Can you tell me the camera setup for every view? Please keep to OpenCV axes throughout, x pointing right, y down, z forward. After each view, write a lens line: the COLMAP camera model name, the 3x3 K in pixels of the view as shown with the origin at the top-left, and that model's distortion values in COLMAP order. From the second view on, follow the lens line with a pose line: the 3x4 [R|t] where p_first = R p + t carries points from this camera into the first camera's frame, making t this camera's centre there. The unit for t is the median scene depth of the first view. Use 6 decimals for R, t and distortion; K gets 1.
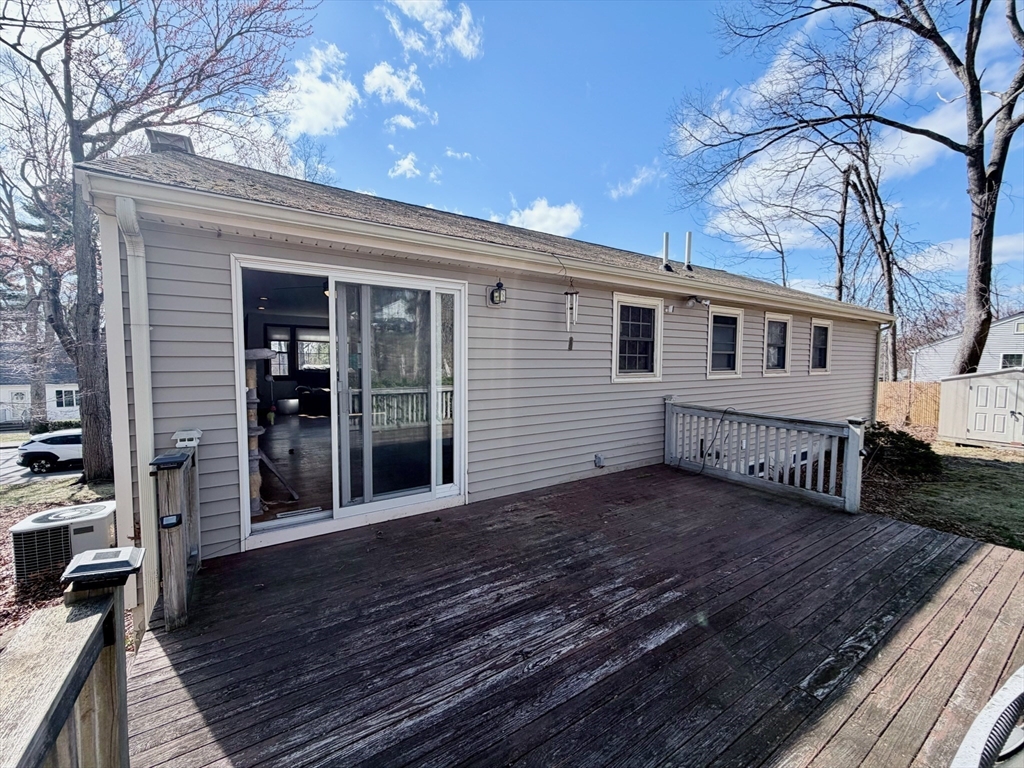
lens RADIAL K [[405.2, 0, 508.7], [0, 405.2, 384.3], [0, 0, 1]] dist [-0.000882, 0.000463]
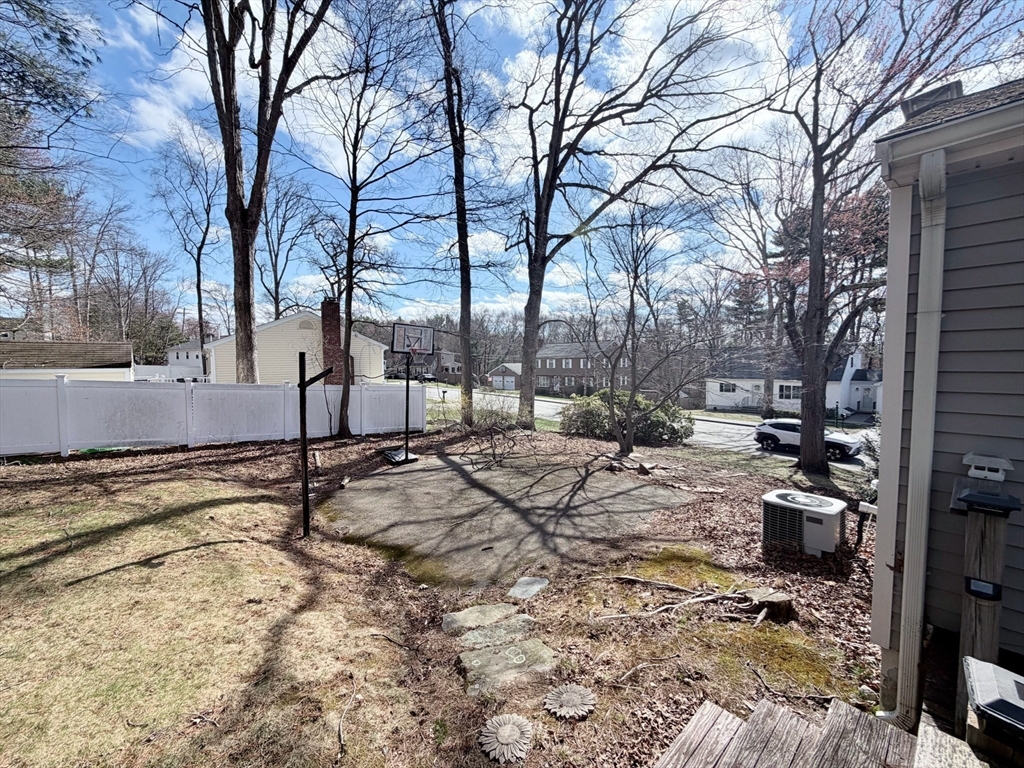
lens RADIAL K [[405.2, 0, 509.5], [0, 405.2, 383.1], [0, 0, 1]] dist [-0.000882, 0.000463]
pose [[0.146519, 0.047011, -0.988090, -0.137934], [-0.048998, 0.997989, 0.040216, 0.000200], [0.987994, 0.042522, 0.148528, 0.042010]]
